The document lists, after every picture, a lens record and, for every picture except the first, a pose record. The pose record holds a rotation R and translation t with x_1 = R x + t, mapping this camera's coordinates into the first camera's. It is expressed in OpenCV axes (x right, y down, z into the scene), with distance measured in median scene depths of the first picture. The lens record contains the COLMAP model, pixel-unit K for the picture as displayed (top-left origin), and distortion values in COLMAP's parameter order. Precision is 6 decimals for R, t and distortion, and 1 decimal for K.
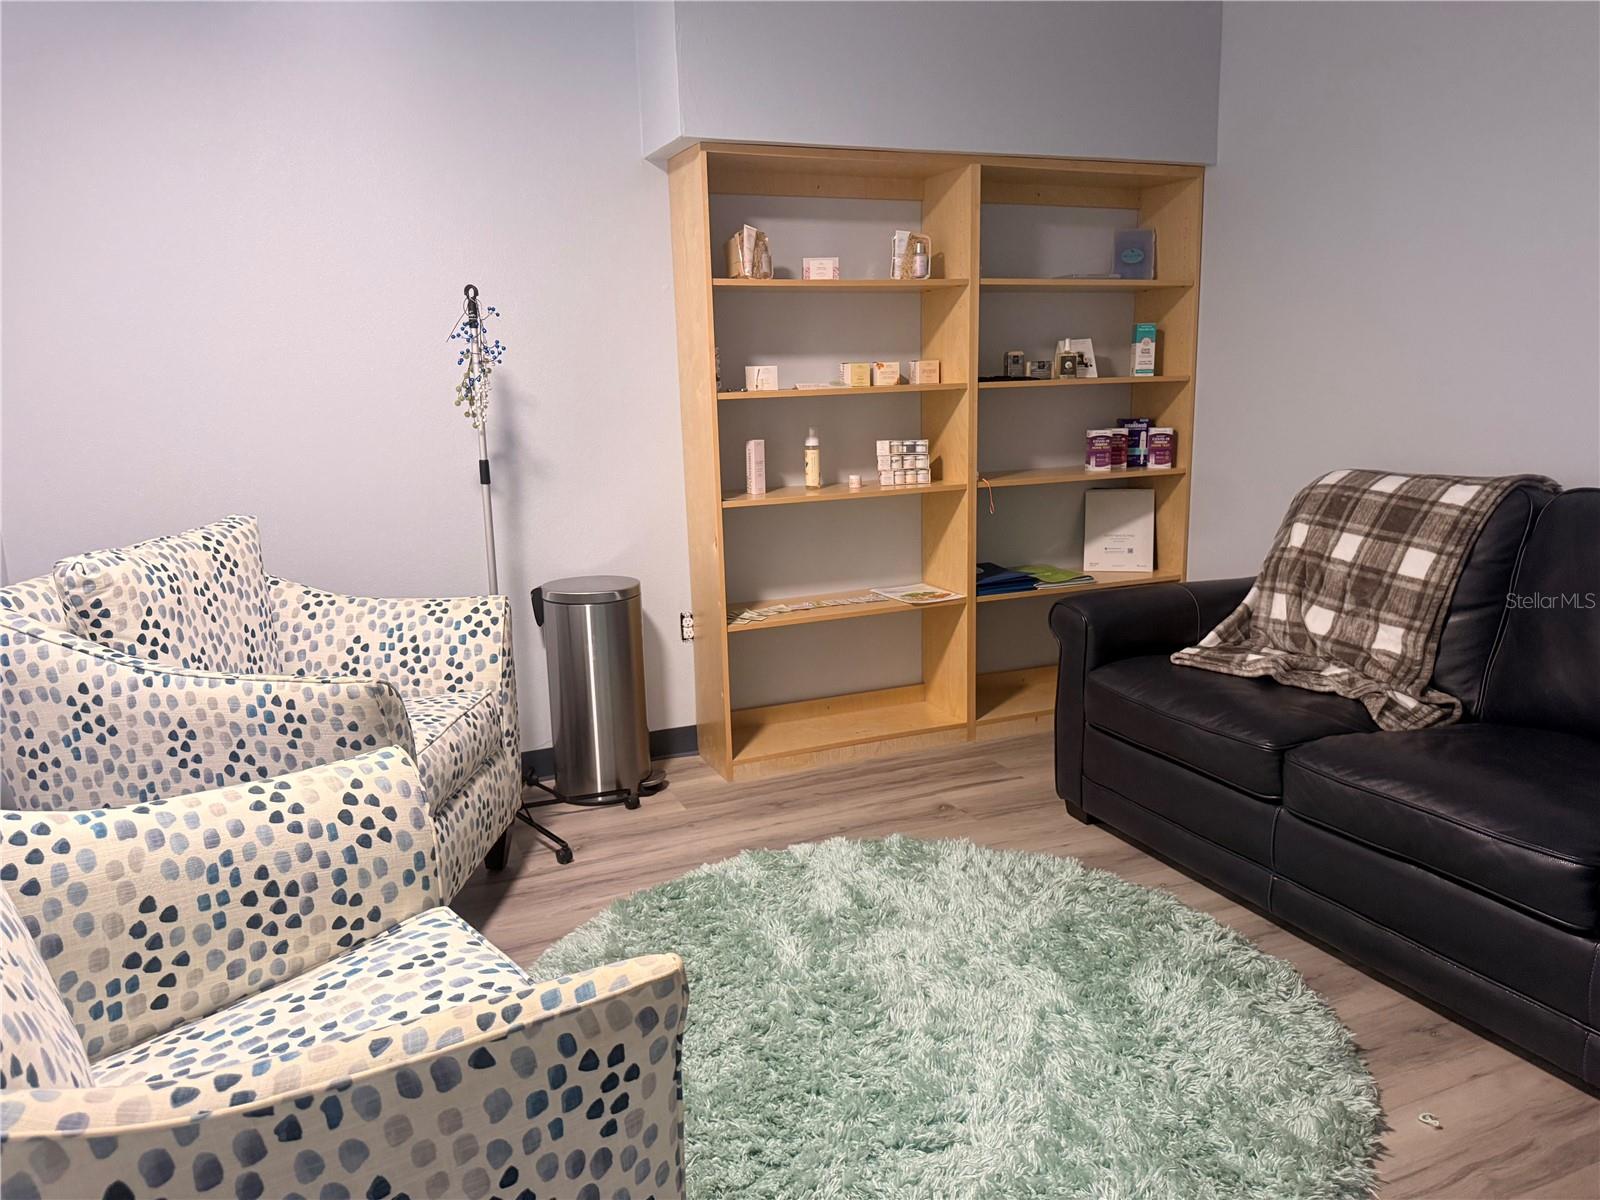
lens RADIAL K [[1144.4, 0, 787.1], [0, 1144.4, 598.7], [0, 0, 1]] dist [0.040785, -0.055890]
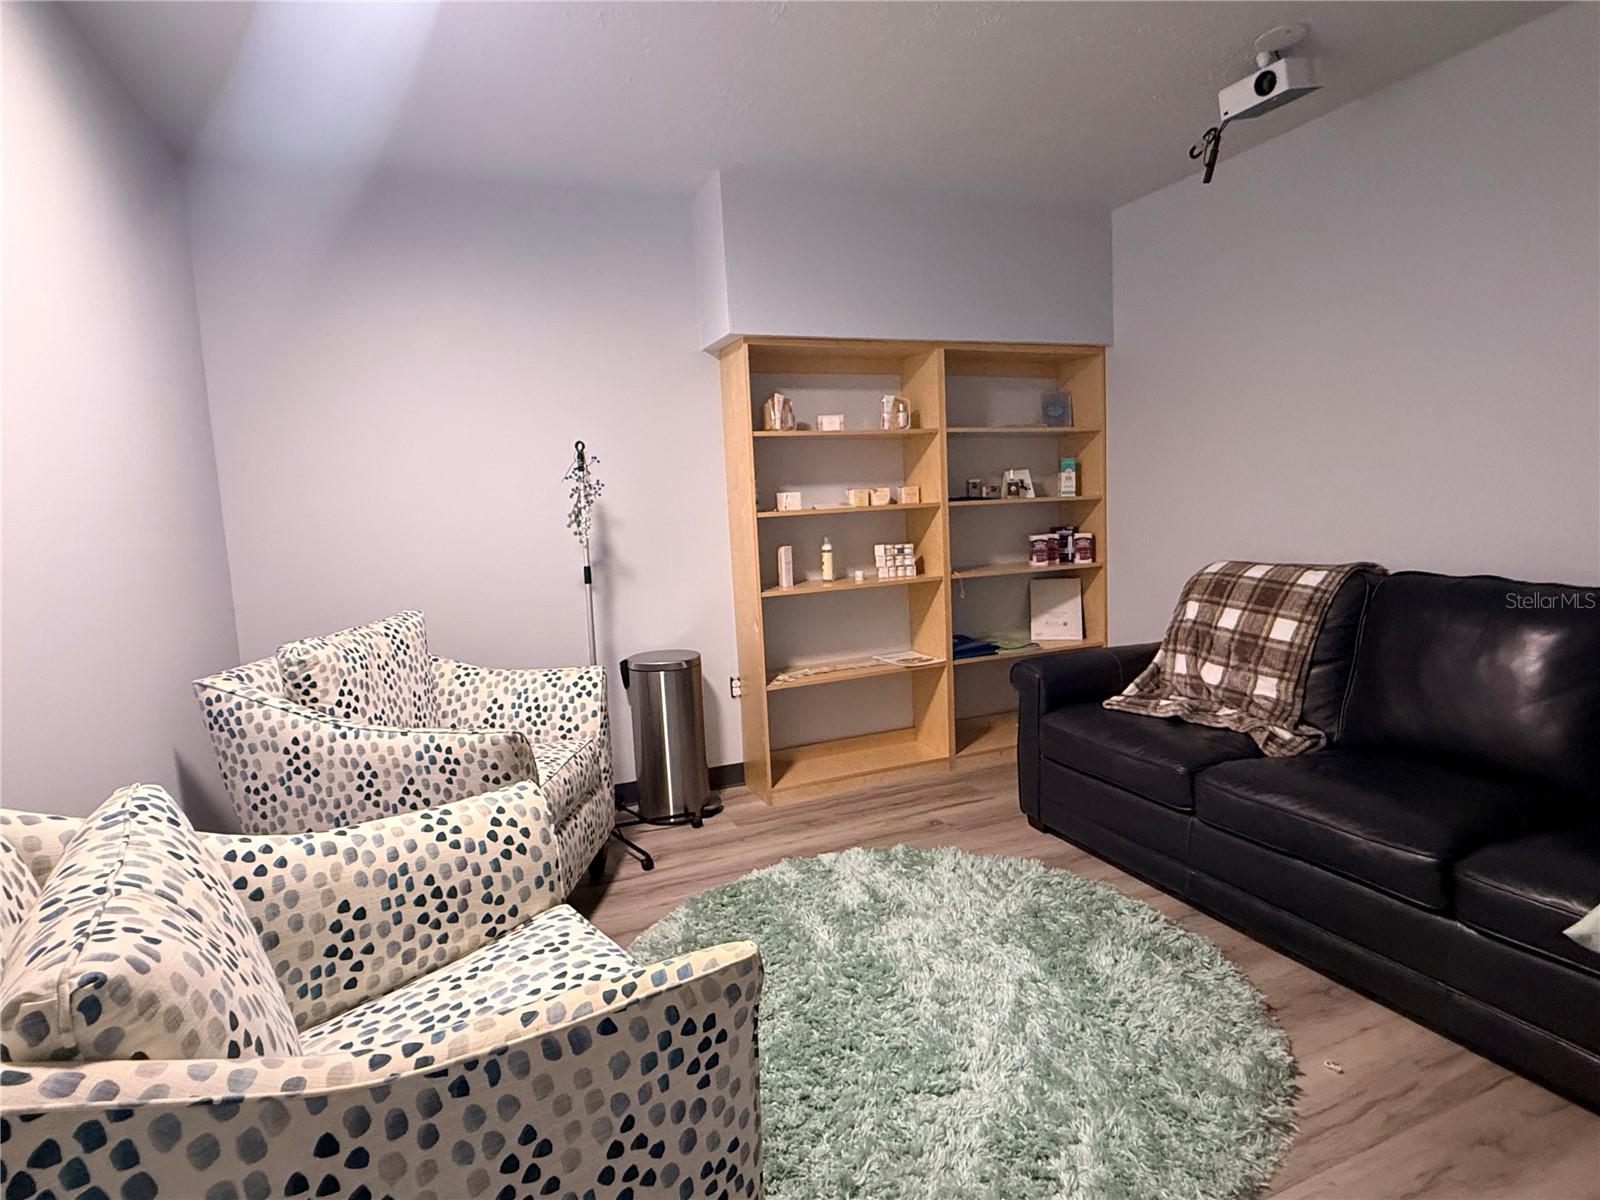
lens RADIAL K [[847.1, 0, 788.6], [0, 847.1, 590.4], [0, 0, 1]] dist [0.002930, -0.000436]
pose [[0.999720, -0.019661, -0.013184, -0.014910], [0.018421, 0.995915, -0.088401, 0.000630], [0.014868, 0.088133, 0.995998, 0.006545]]
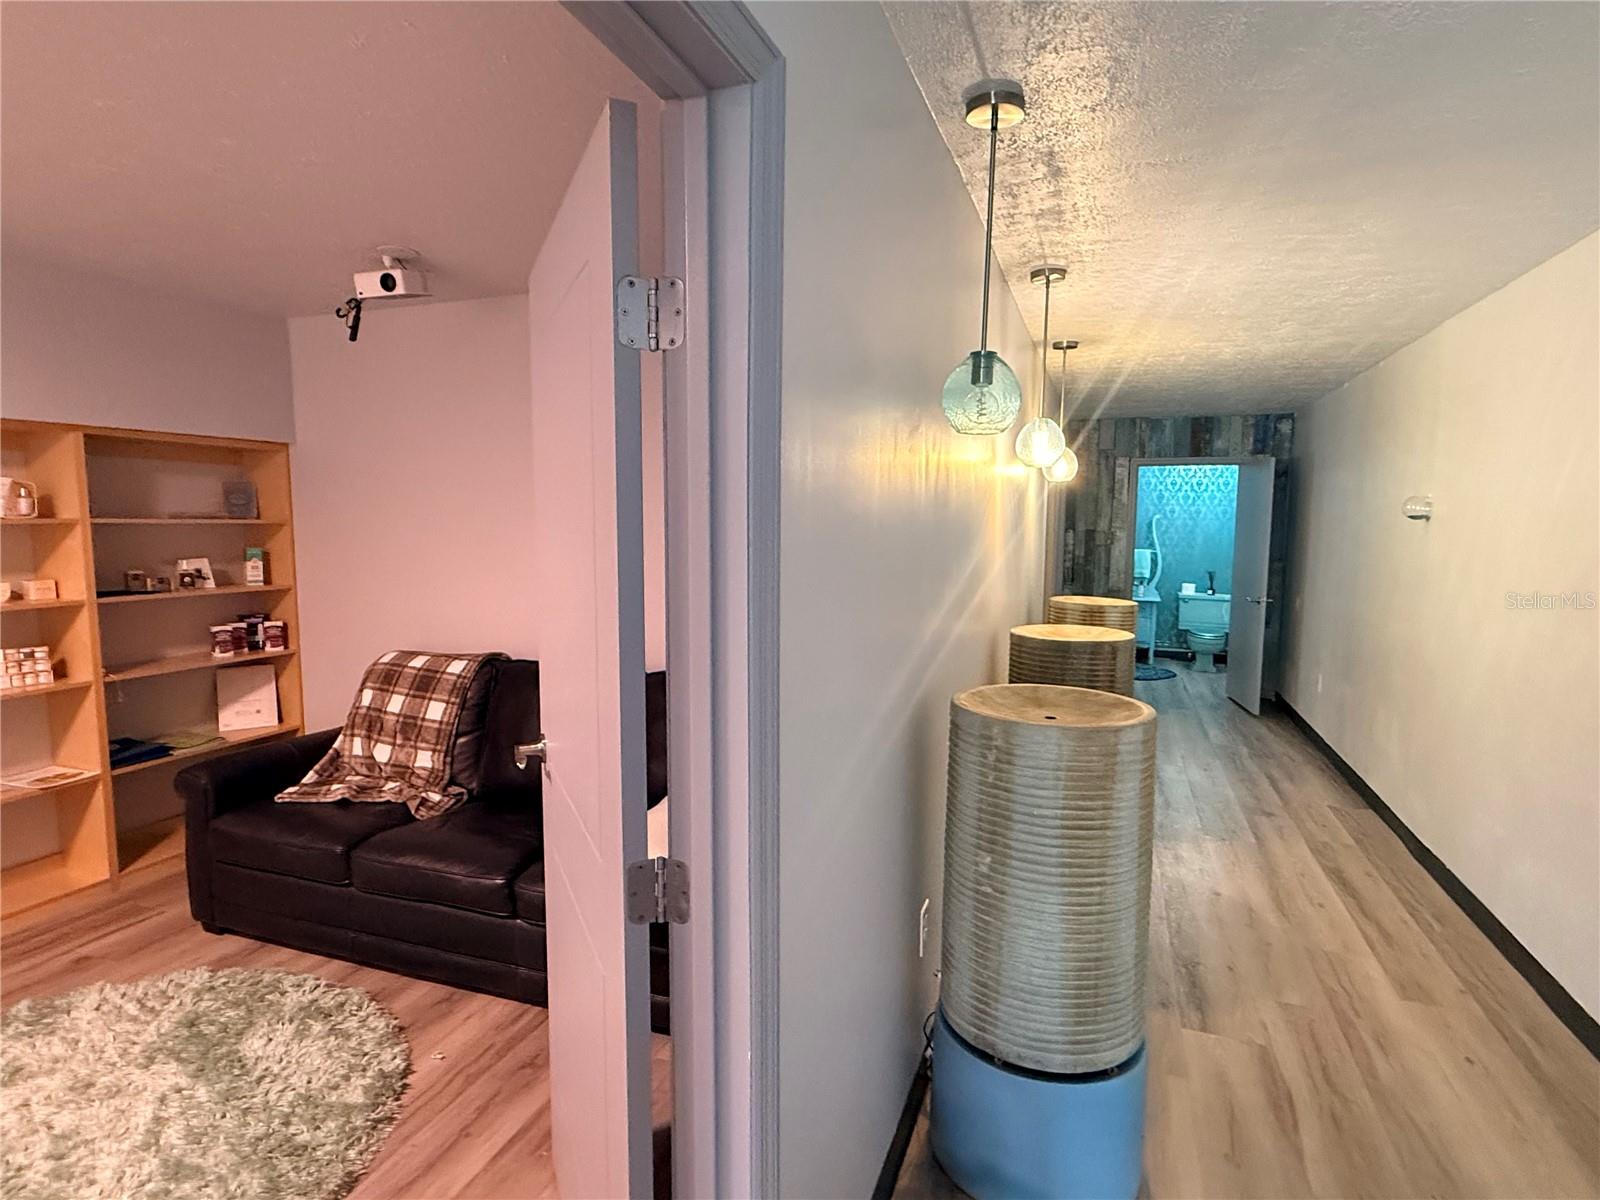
lens RADIAL K [[847.1, 0, 800.1], [0, 847.1, 597.8], [0, 0, 1]] dist [0.002930, -0.000436]
pose [[0.685081, -0.042456, 0.727229, 0.027584], [0.123877, 0.990550, -0.058868, -0.056450], [-0.717857, 0.130416, 0.683866, -0.236803]]
